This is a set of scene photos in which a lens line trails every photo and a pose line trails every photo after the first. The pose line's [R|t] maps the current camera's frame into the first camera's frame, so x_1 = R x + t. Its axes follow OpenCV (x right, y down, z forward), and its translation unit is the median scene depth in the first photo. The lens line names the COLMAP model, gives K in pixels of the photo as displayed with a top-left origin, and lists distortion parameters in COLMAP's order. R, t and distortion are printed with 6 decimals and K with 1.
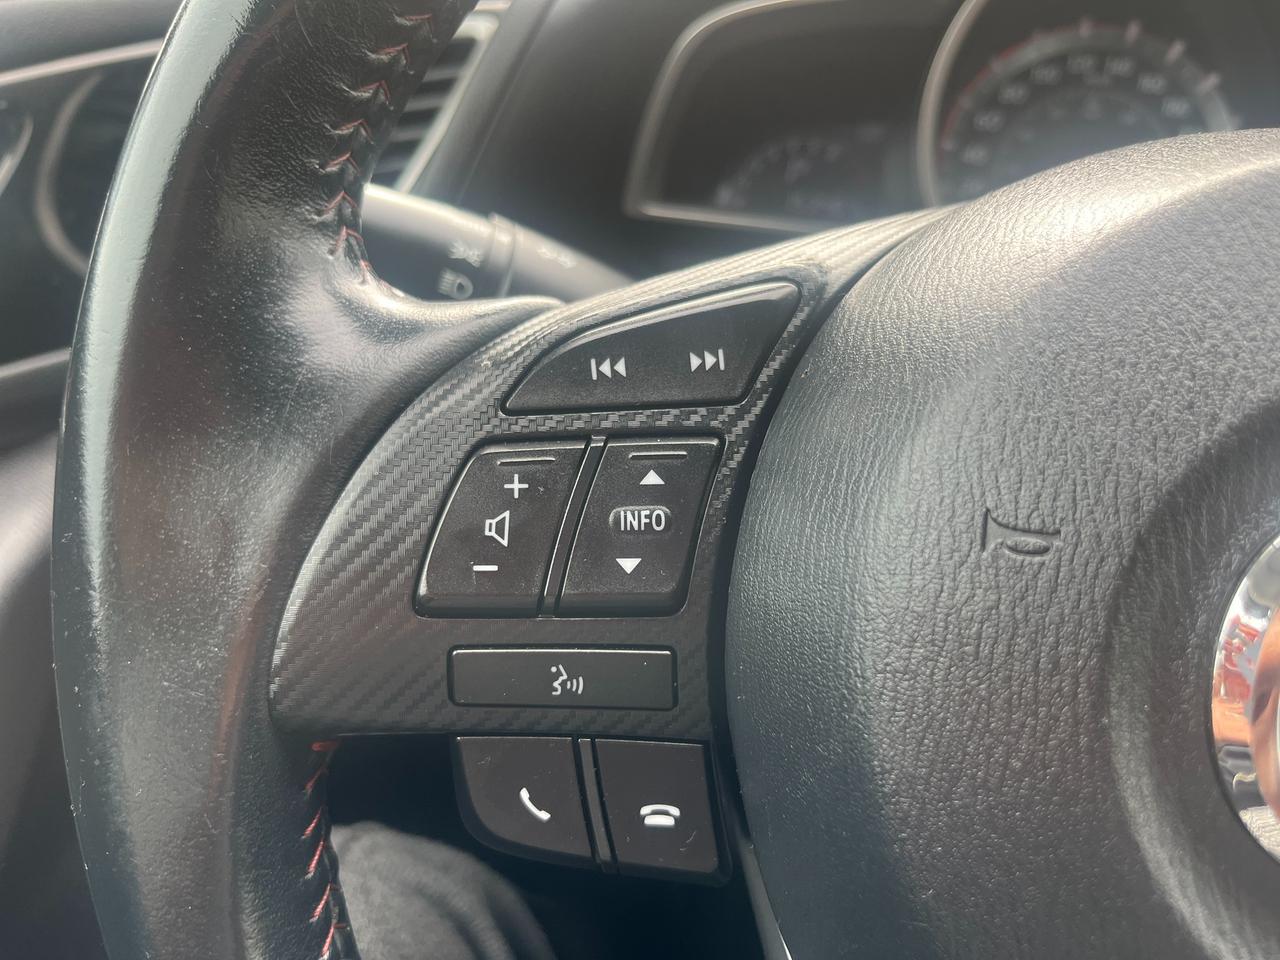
lens RADIAL K [[972.1, 0, 639.1], [0, 972.1, 489.2], [0, 0, 1]] dist [0.048488, -0.084554]
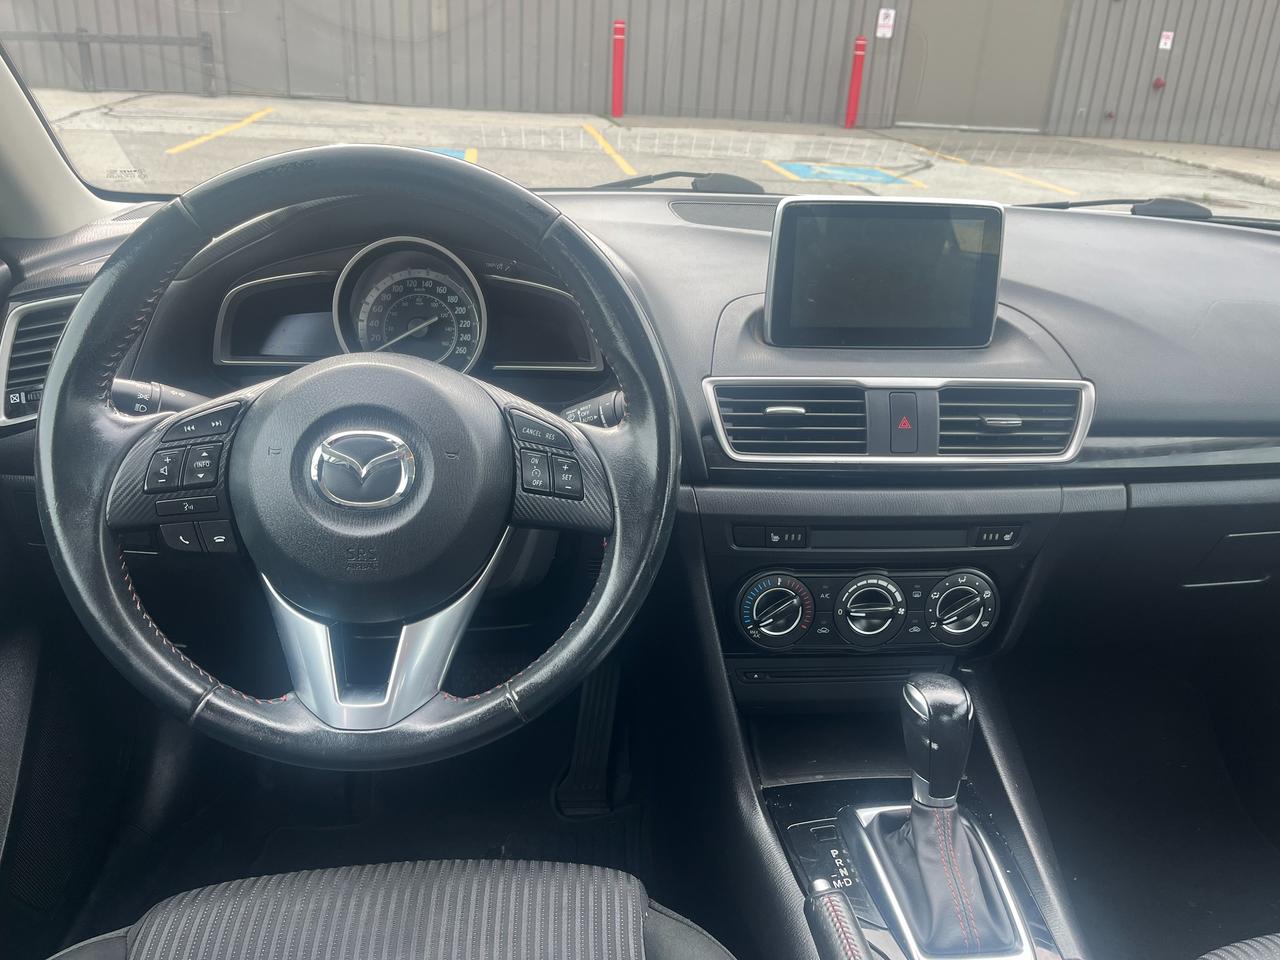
lens RADIAL K [[972.1, 0, 644.2], [0, 972.1, 488.0], [0, 0, 1]] dist [0.048488, -0.084554]
pose [[0.946345, -0.134493, 0.293842, 0.518402], [0.149646, 0.988297, -0.029598, 0.510770], [-0.286422, 0.071982, 0.955396, -3.322311]]
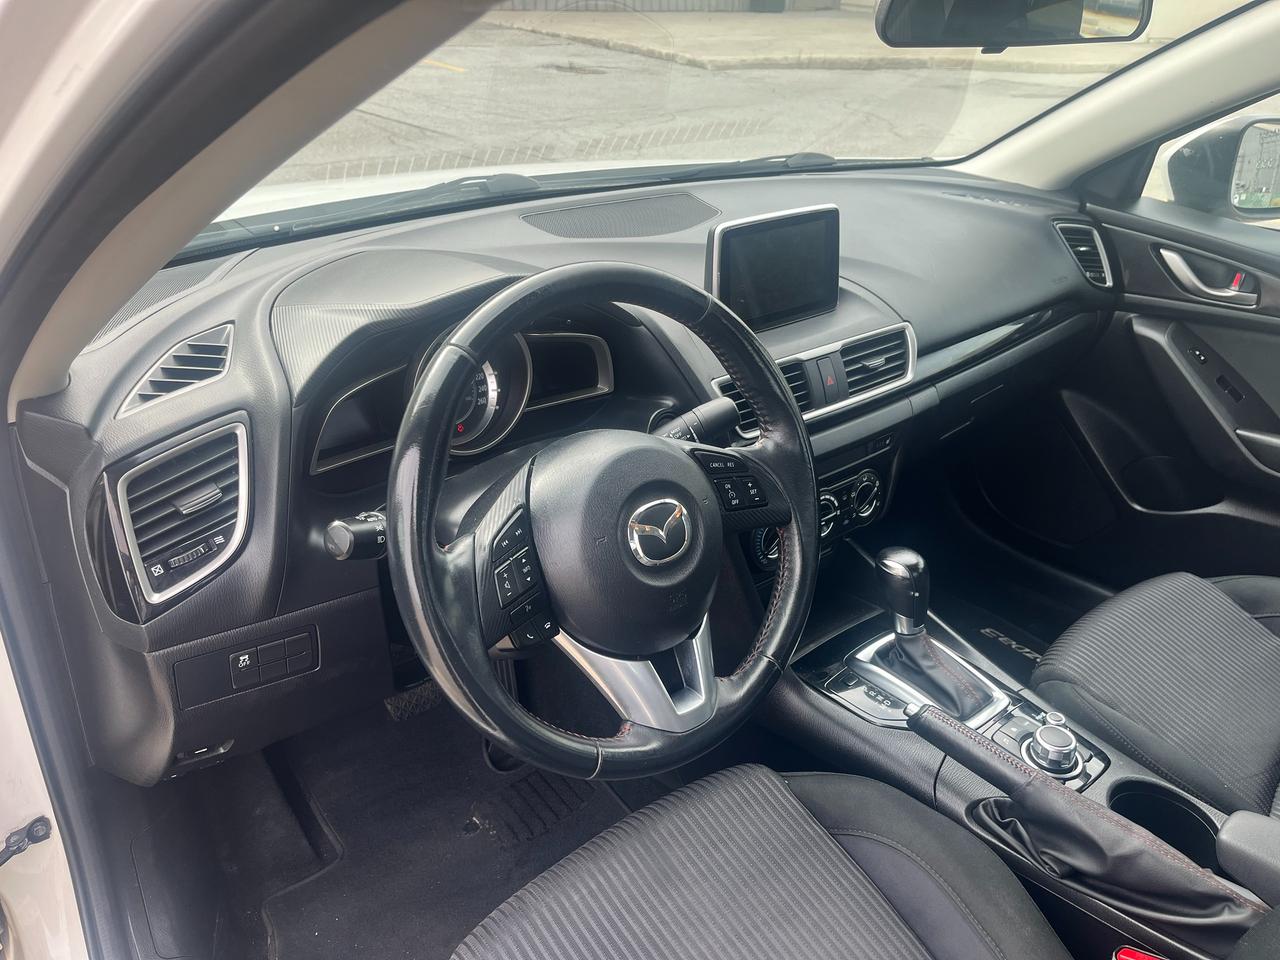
lens RADIAL K [[972.1, 0, 619.8], [0, 972.1, 492.7], [0, 0, 1]] dist [0.048488, -0.084554]
pose [[0.606509, -0.404022, 0.684772, -2.699075], [0.355271, 0.908217, 0.221190, -1.143718], [-0.711287, 0.109126, 0.694379, -2.522450]]
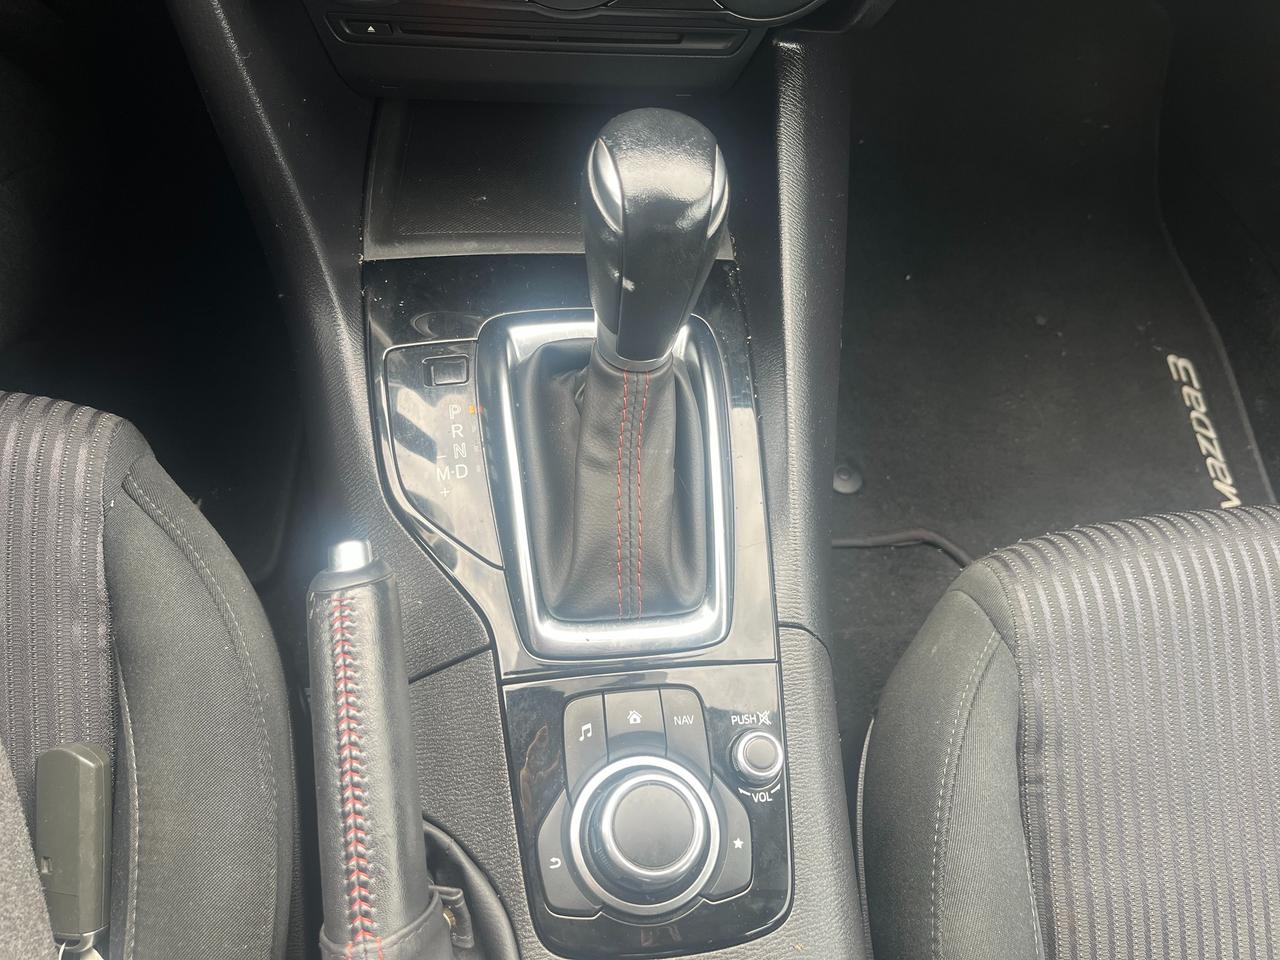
lens RADIAL K [[972.1, 0, 630.2], [0, 972.1, 480.6], [0, 0, 1]] dist [0.048488, -0.084554]
pose [[0.940541, -0.267137, 0.209811, 2.474583], [0.055152, 0.729572, 0.681676, 0.585204], [-0.335173, -0.629573, 0.700926, -1.013898]]
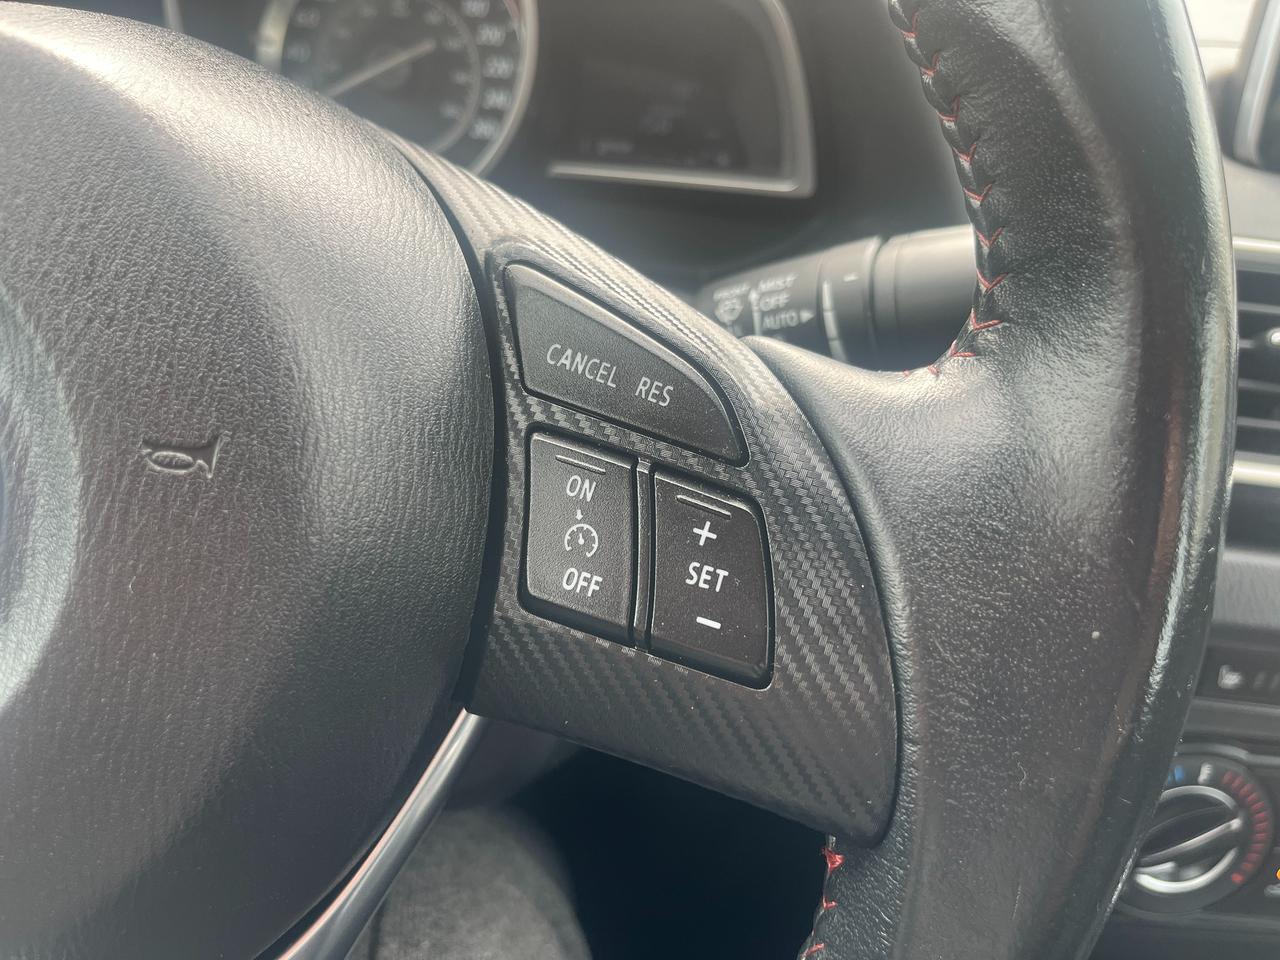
lens RADIAL K [[972.1, 0, 633.0], [0, 972.1, 485.3], [0, 0, 1]] dist [0.048488, -0.084554]
pose [[0.985254, -0.062476, 0.159285, 1.200079], [0.051002, 0.995868, 0.075132, 0.131149], [-0.163321, -0.065900, 0.984370, -0.249146]]
